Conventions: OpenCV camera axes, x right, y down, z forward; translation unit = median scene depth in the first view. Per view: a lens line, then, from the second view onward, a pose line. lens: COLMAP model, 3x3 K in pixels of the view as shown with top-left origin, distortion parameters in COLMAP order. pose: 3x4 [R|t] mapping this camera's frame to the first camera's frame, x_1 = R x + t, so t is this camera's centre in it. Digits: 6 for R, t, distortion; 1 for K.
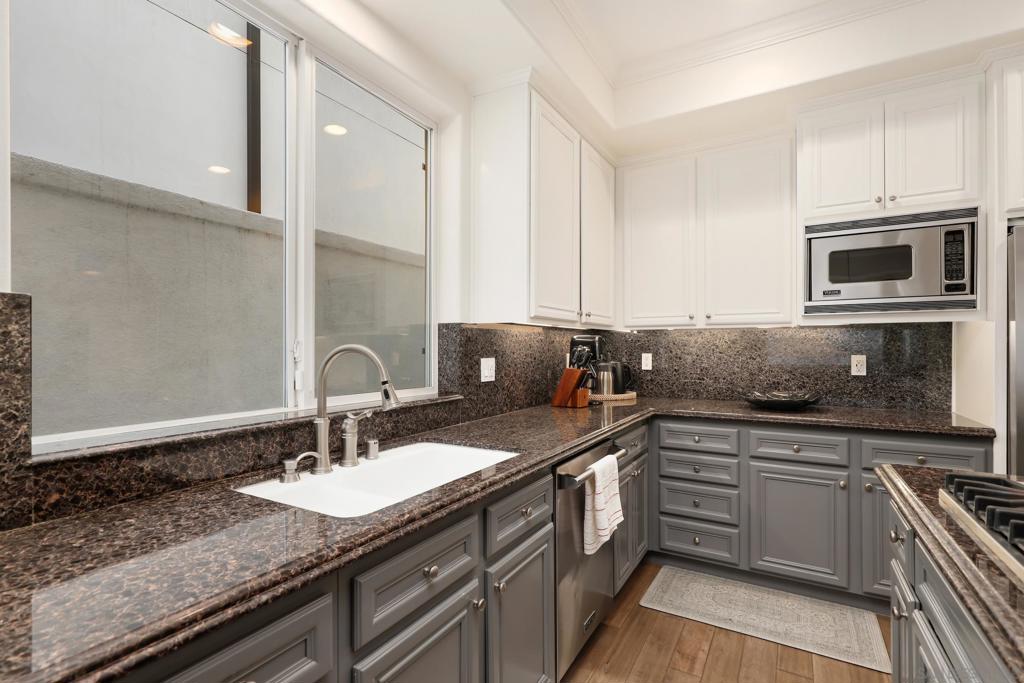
lens RADIAL K [[470.5, 0, 514.7], [0, 470.5, 346.2], [0, 0, 1]] dist [-0.001926, -0.000352]
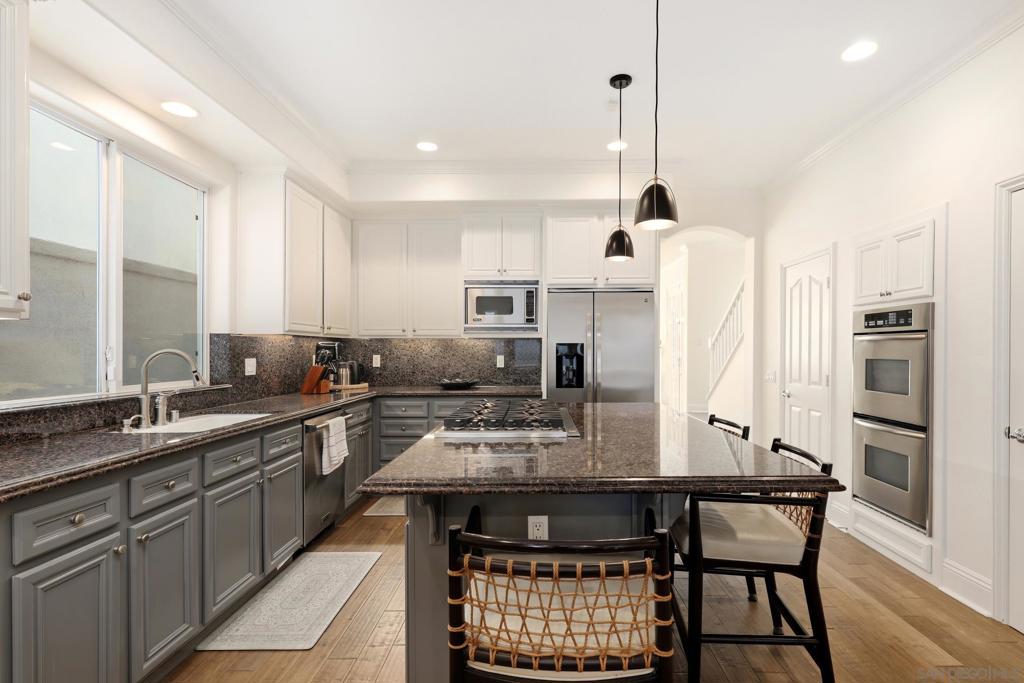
lens RADIAL K [[487.2, 0, 534.2], [0, 487.2, 350.6], [0, 0, 1]] dist [0.000853, 0.000062]
pose [[0.864287, 0.000950, 0.502998, -0.057644], [-0.003013, 0.999990, 0.003288, -0.005341], [-0.502990, -0.004357, 0.864281, -0.684363]]
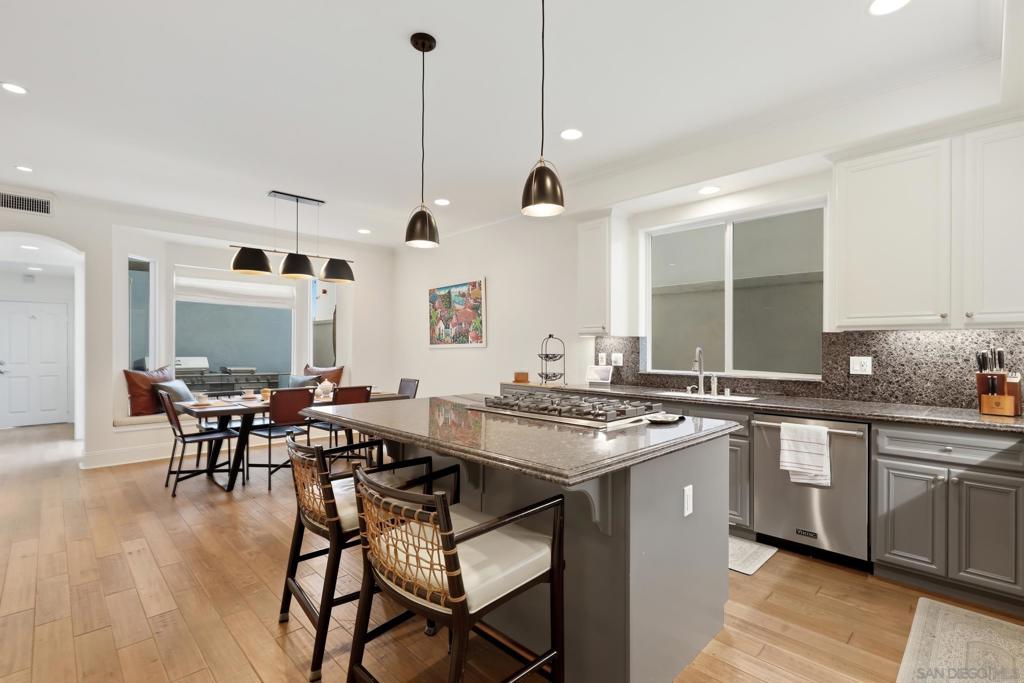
lens RADIAL K [[470.5, 0, 514.7], [0, 470.5, 346.2], [0, 0, 1]] dist [-0.001926, -0.000352]
pose [[-0.254292, -0.000450, -0.967127, 1.485352], [0.002009, 0.999997, -0.000994, -0.005117], [0.967125, -0.002196, -0.254290, 0.398092]]
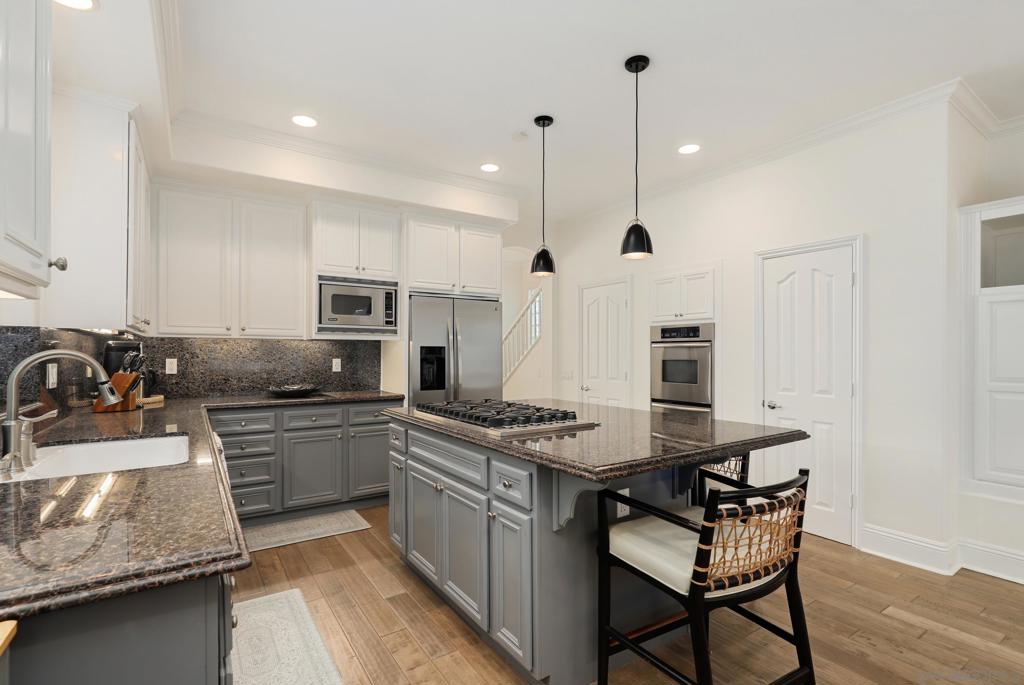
lens RADIAL K [[481.4, 0, 515.8], [0, 481.4, 351.8], [0, 0, 1]] dist [-0.001120, -0.000095]
pose [[0.432976, 0.006436, 0.901382, -0.538811], [-0.006307, 0.999972, -0.004111, -0.001327], [-0.901383, -0.003905, 0.433005, -0.277049]]
